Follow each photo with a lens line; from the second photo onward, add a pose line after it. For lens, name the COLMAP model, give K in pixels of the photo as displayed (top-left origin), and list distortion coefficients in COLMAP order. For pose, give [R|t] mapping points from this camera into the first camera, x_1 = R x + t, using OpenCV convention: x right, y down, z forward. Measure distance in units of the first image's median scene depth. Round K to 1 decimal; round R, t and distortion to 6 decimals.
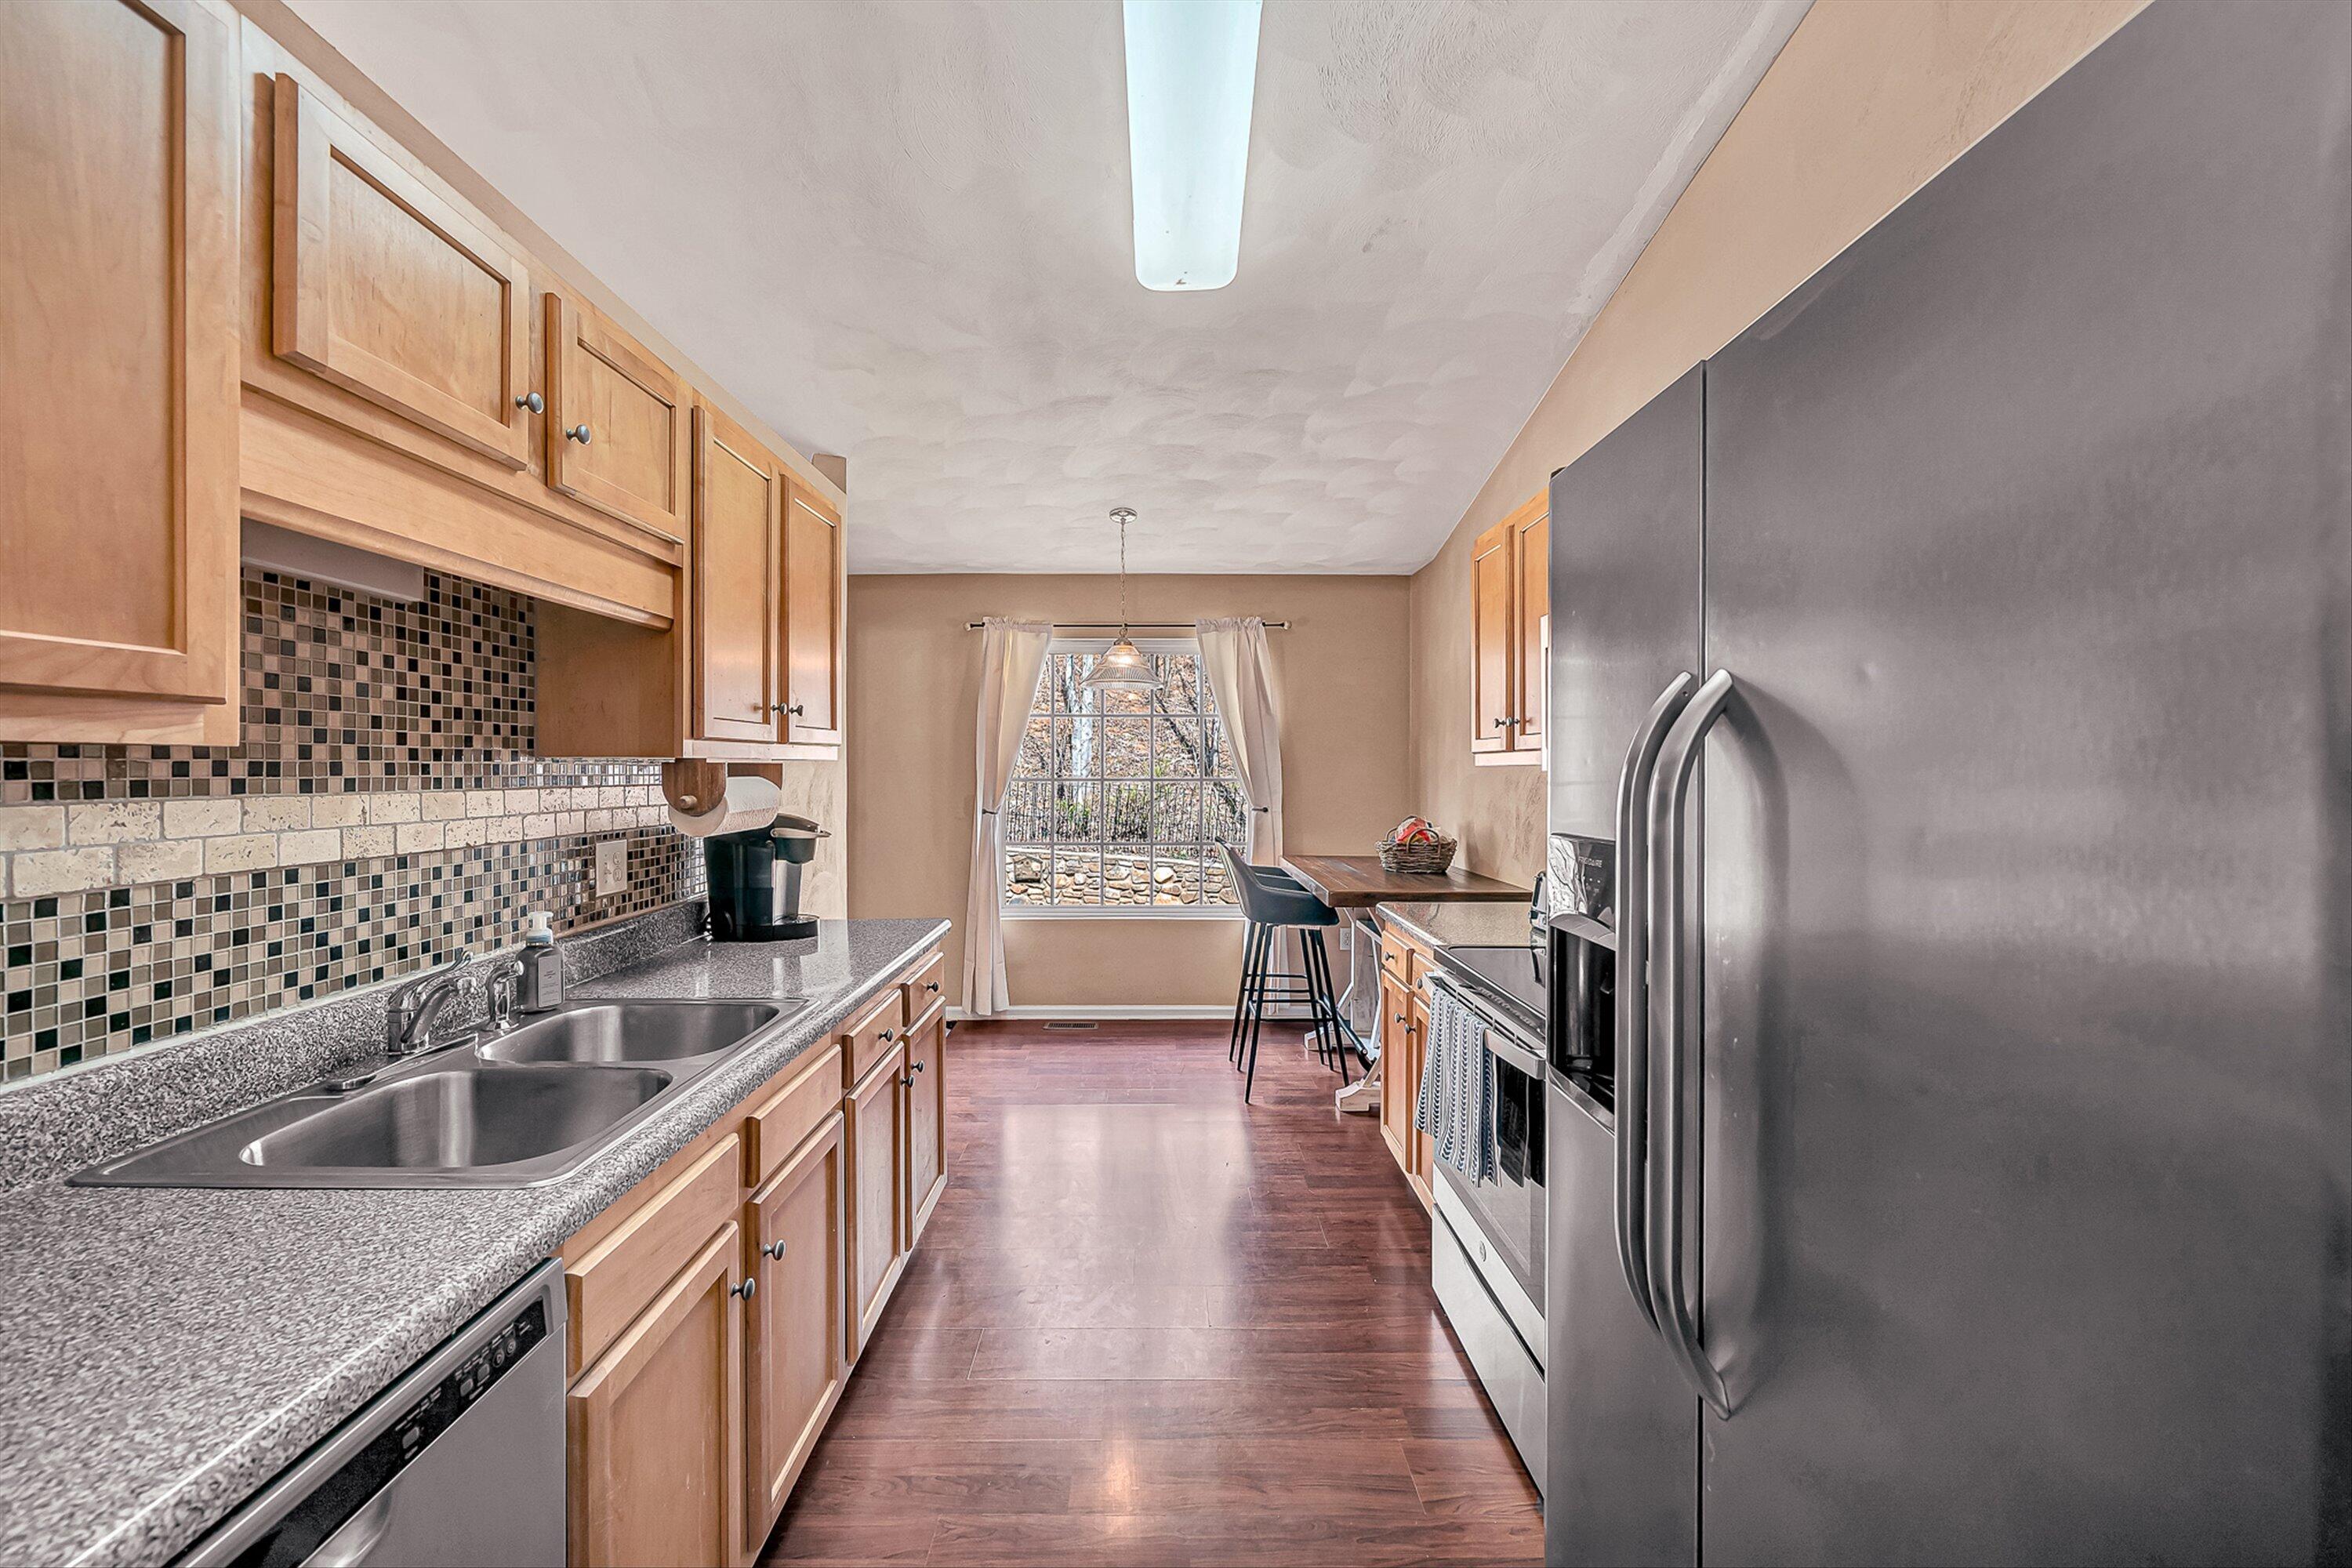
lens RADIAL K [[966.9, 0, 1173.3], [0, 966.9, 772.8], [0, 0, 1]] dist [-0.003239, -0.000467]
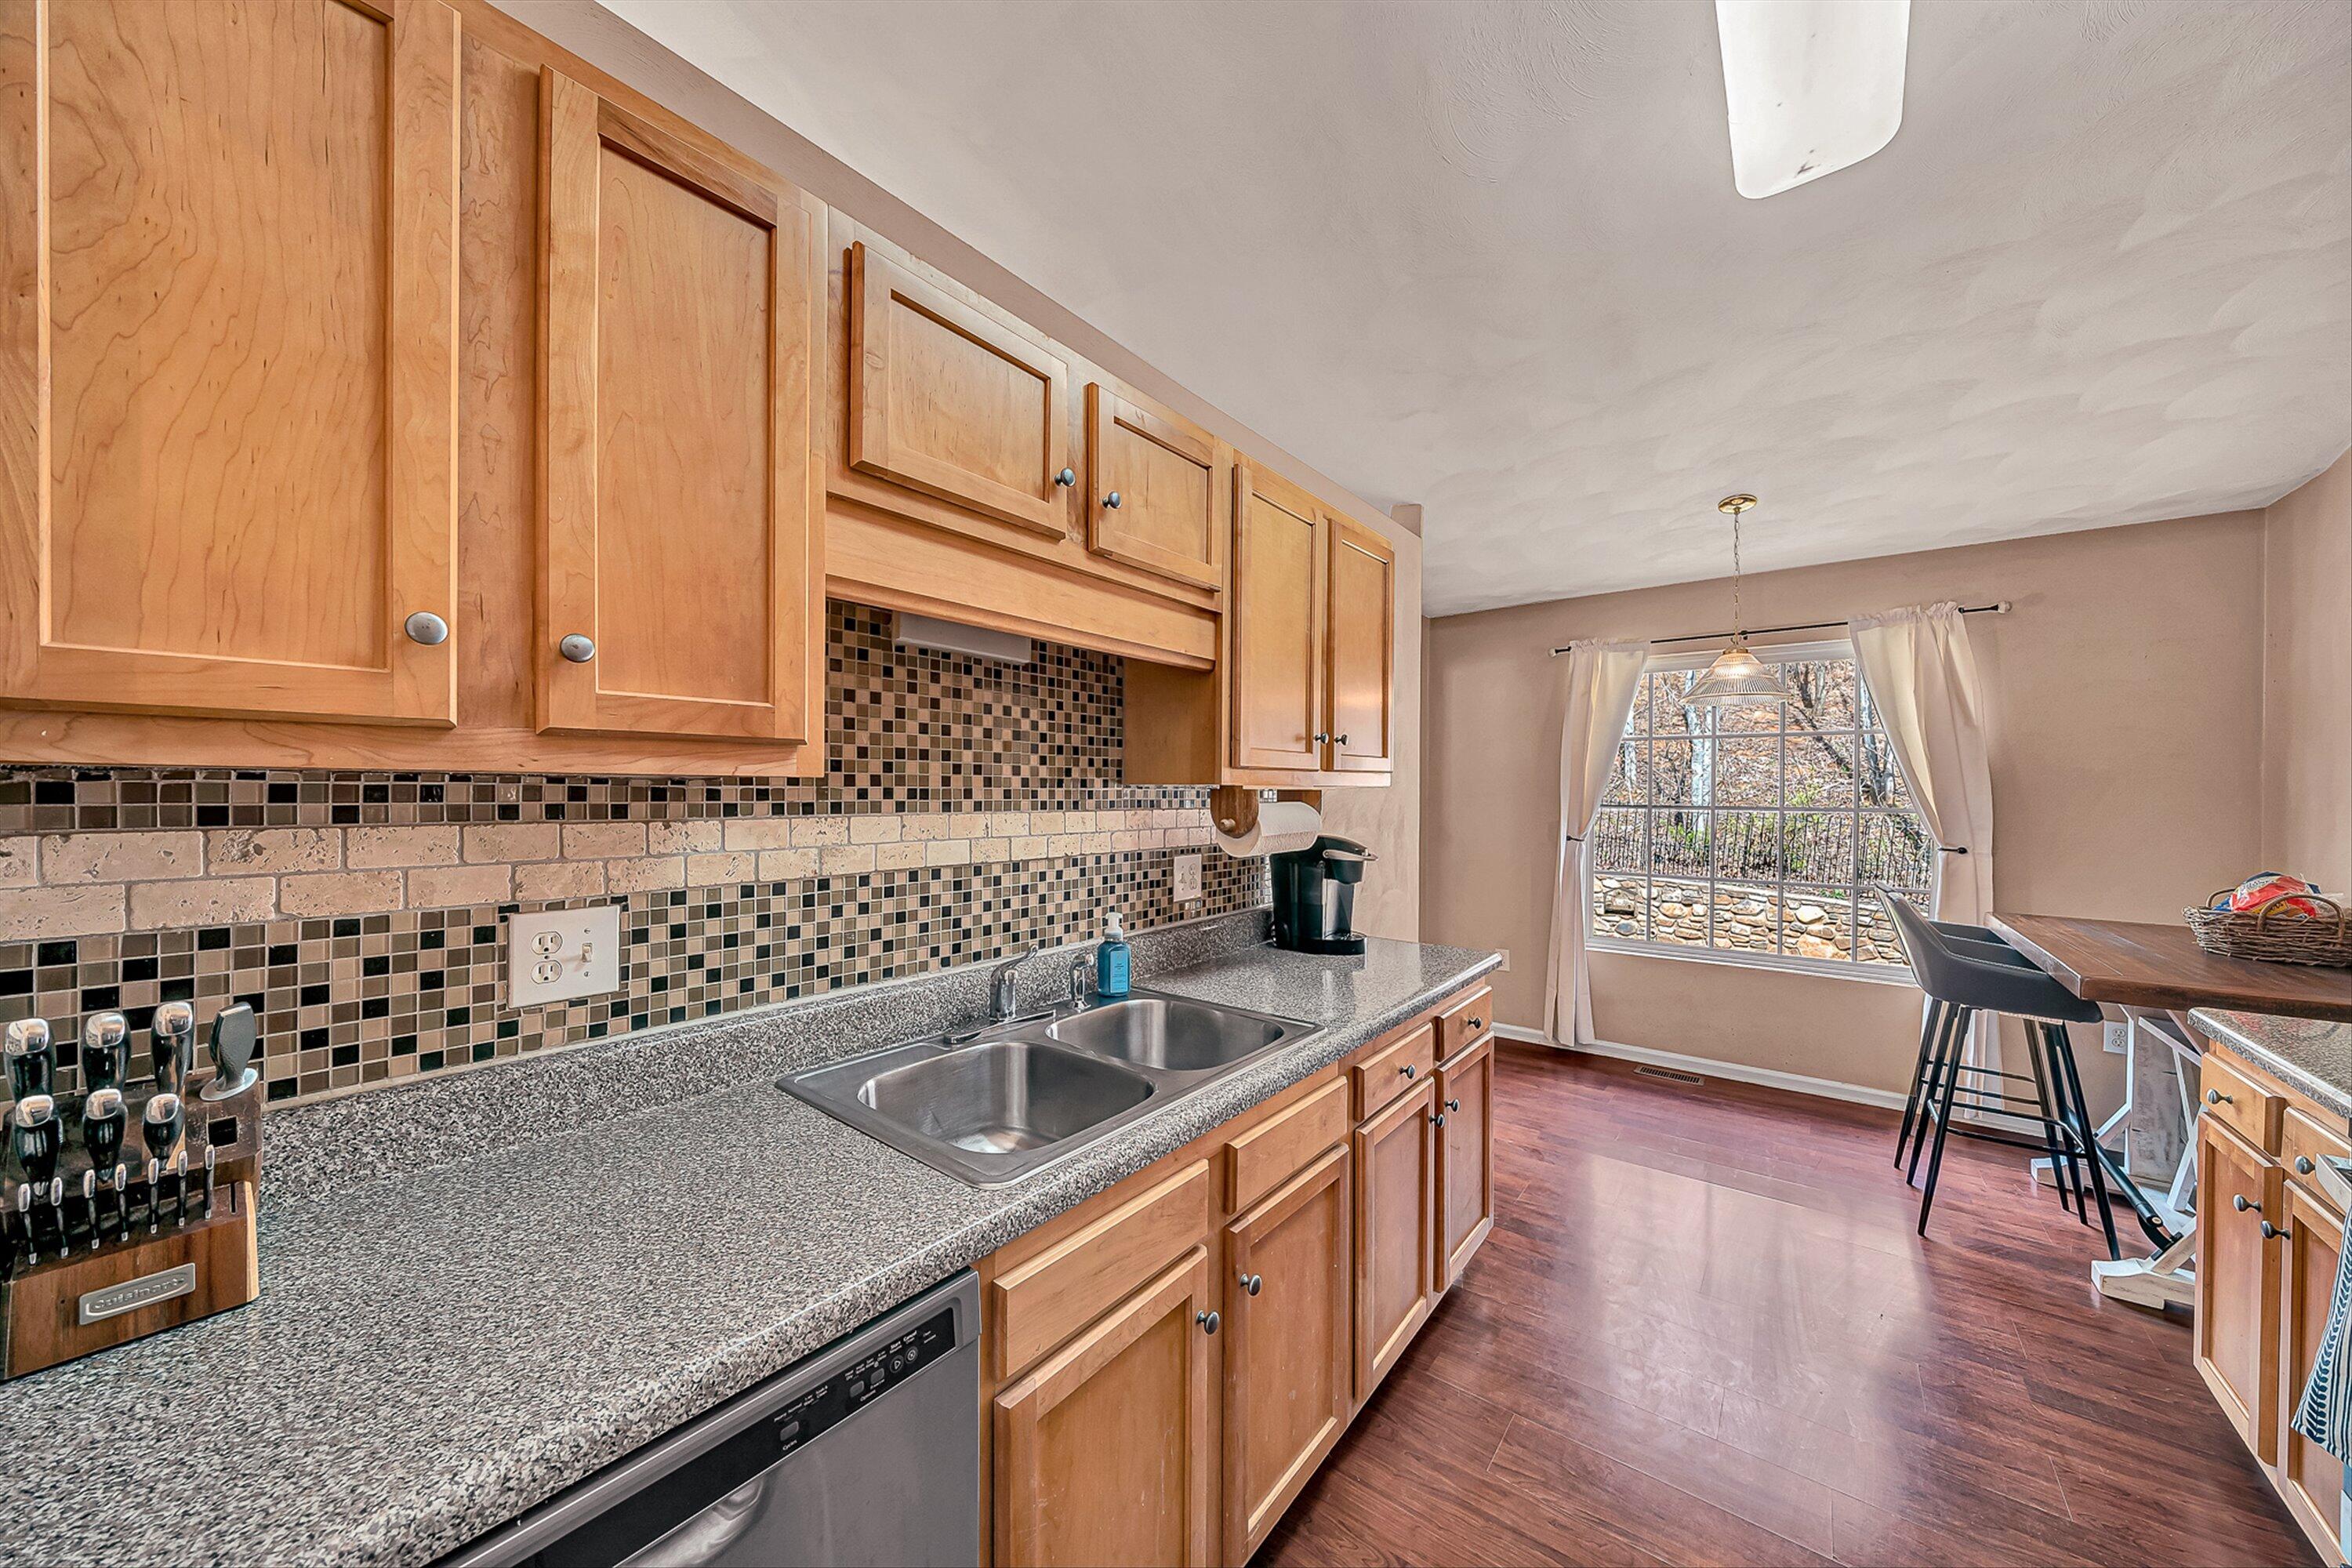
lens RADIAL K [[809.4, 0, 1175.0], [0, 809.4, 795.1], [0, 0, 1]] dist [-0.007776, 0.000061]
pose [[0.772781, 0.006332, -0.634642, 0.037644], [-0.007240, 0.999973, 0.001161, -0.004441], [0.634632, 0.003698, 0.772806, 0.244966]]
